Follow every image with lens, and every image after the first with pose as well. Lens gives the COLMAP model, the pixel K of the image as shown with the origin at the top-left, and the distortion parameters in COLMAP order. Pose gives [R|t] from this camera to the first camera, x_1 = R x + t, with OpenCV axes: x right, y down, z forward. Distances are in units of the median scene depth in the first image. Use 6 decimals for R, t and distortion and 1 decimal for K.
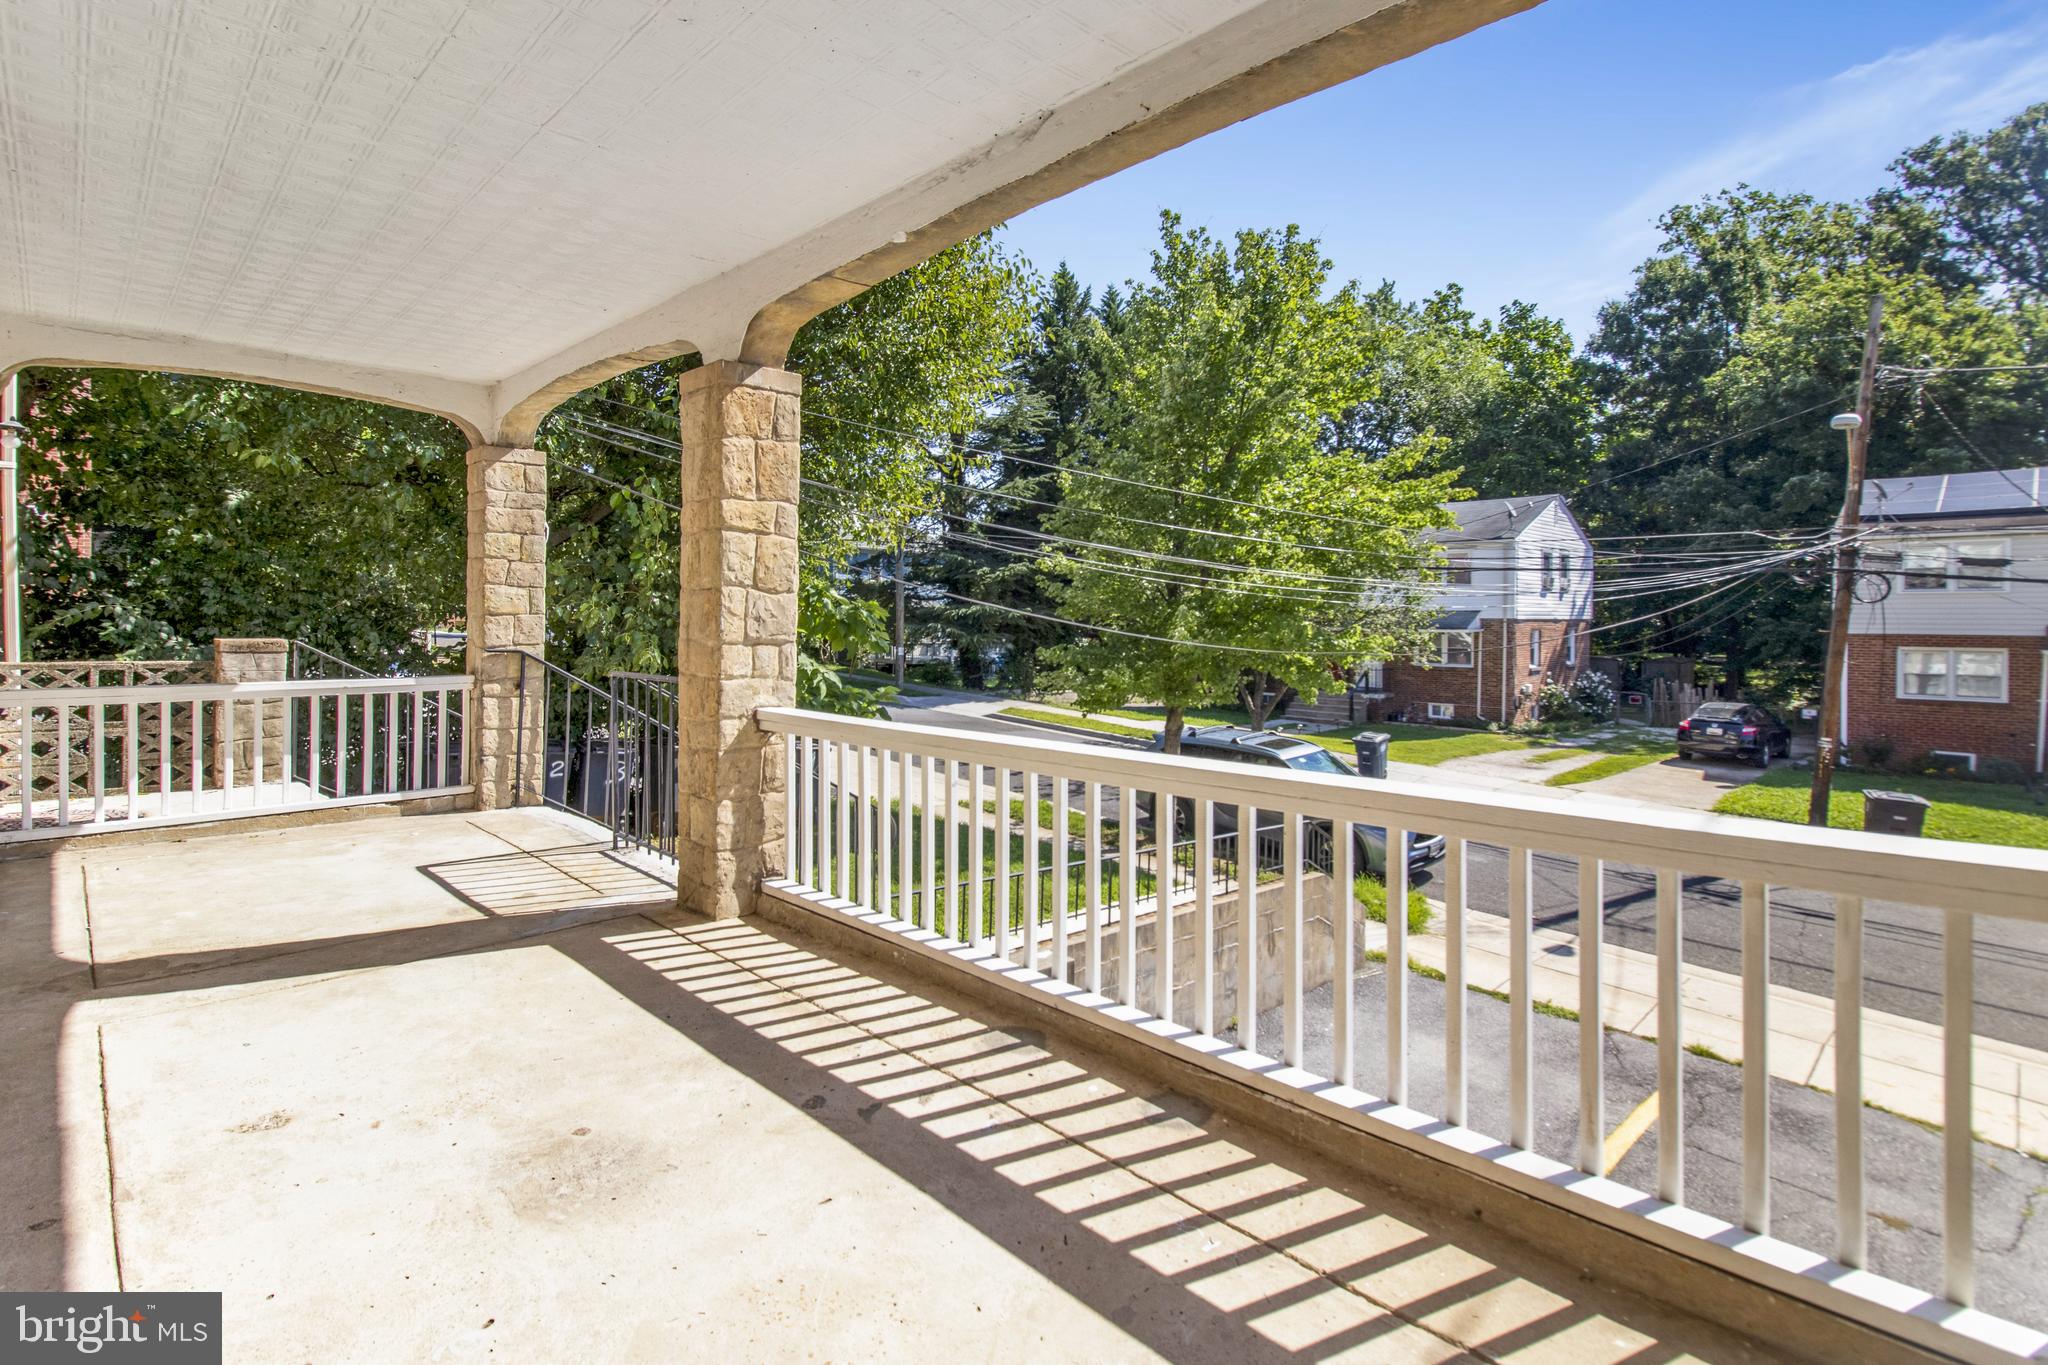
lens RADIAL K [[981.4, 0, 1023.2], [0, 981.4, 617.5], [0, 0, 1]] dist [0.026533, -0.015806]
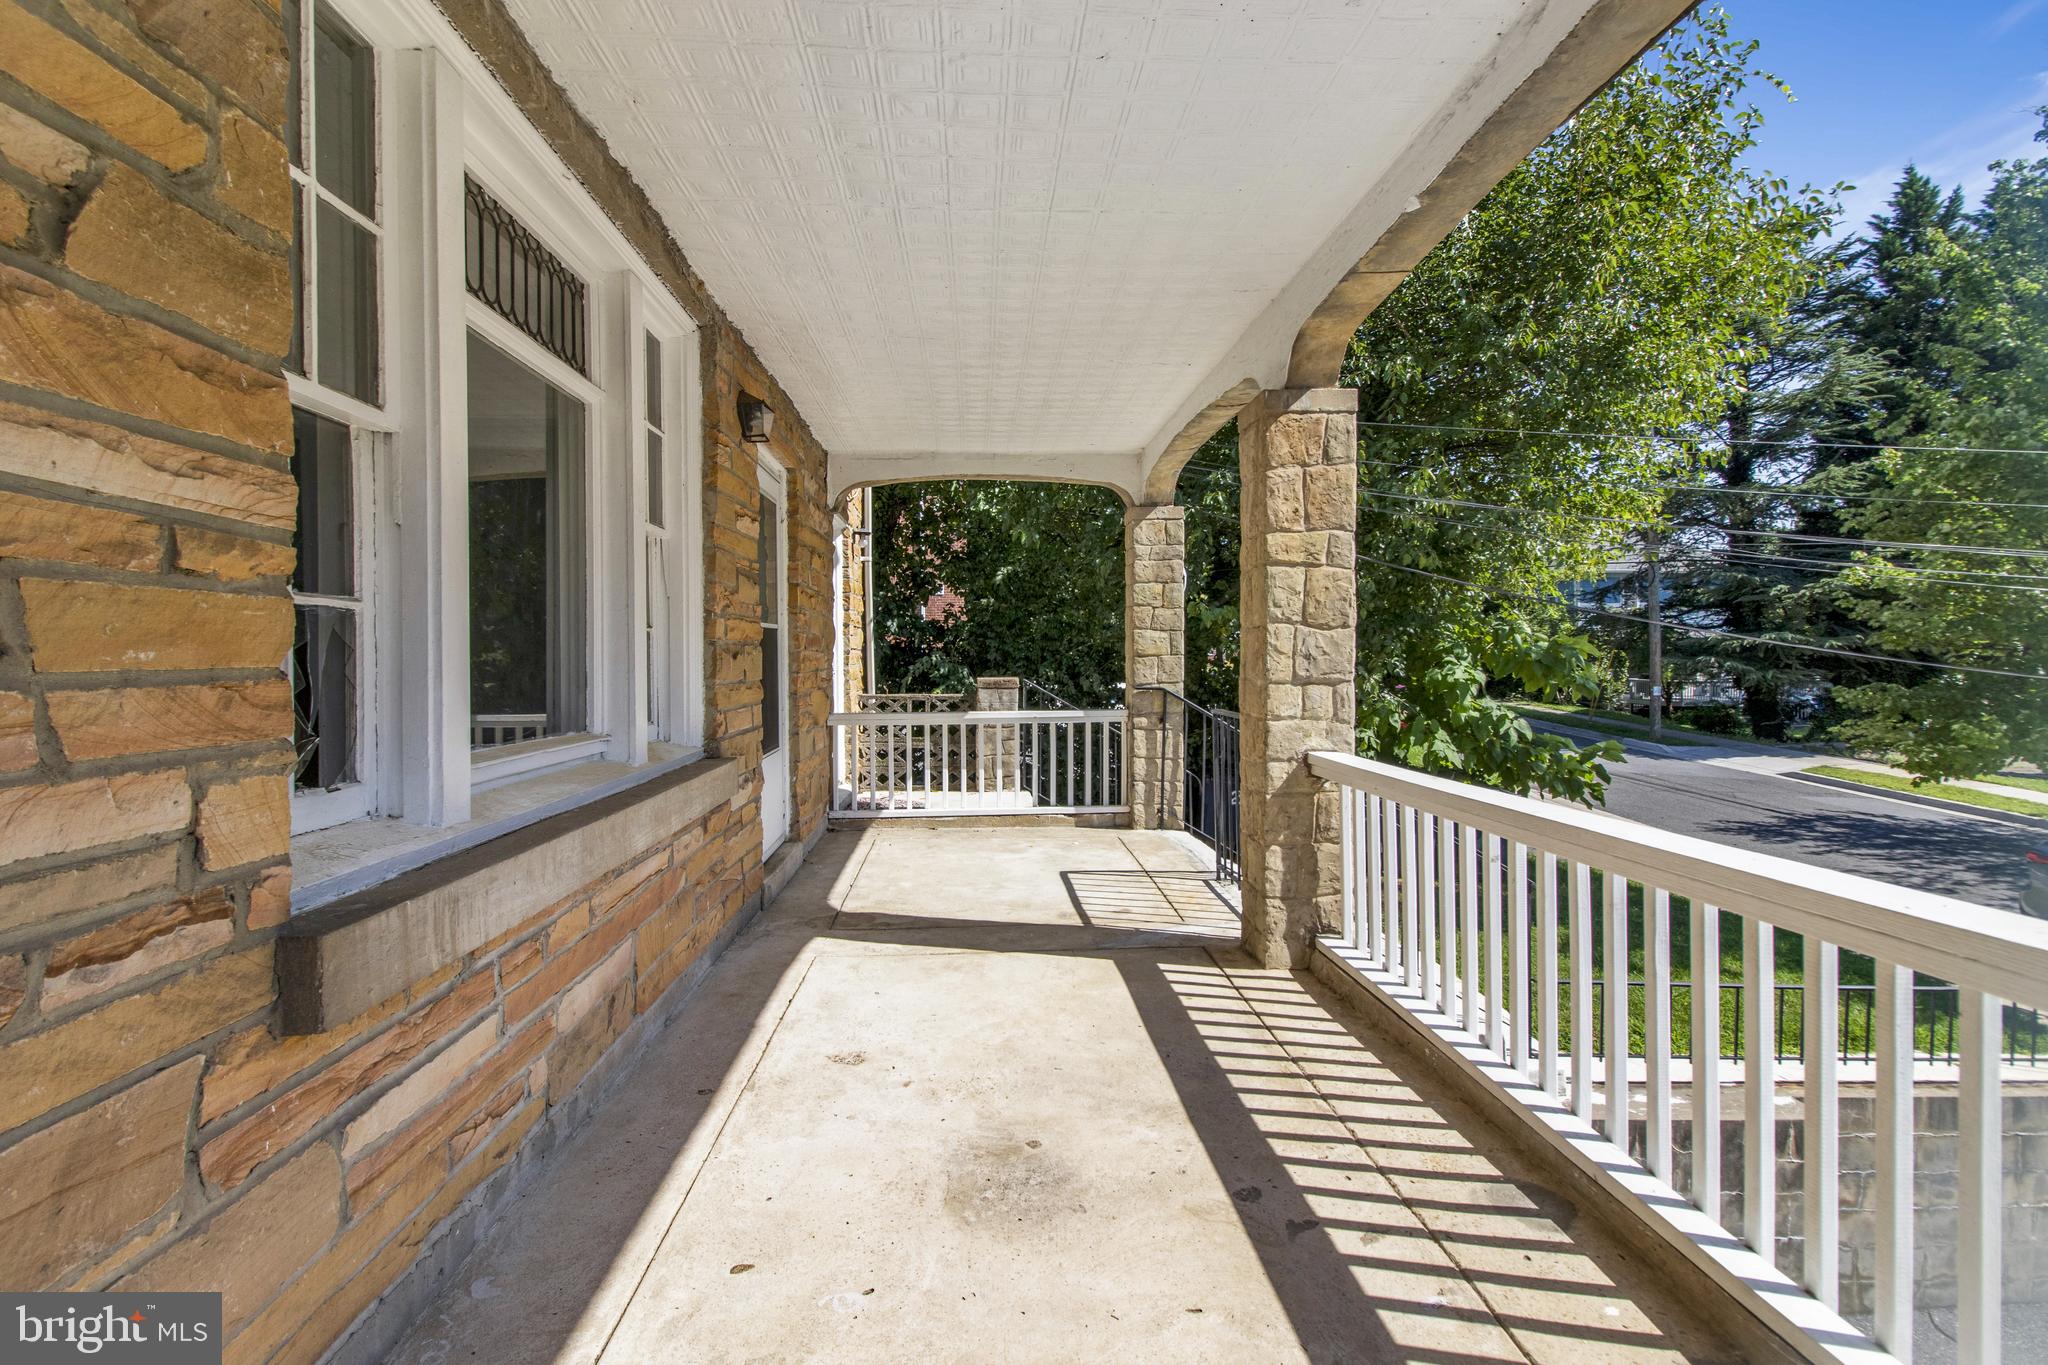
lens RADIAL K [[968.3, 0, 1018.1], [0, 968.3, 654.9], [0, 0, 1]] dist [0.012029, -0.008502]
pose [[0.753714, -0.016601, -0.656993, 0.118160], [0.016140, 0.999847, -0.006748, 0.001270], [0.657004, -0.005518, 0.753867, 0.106161]]
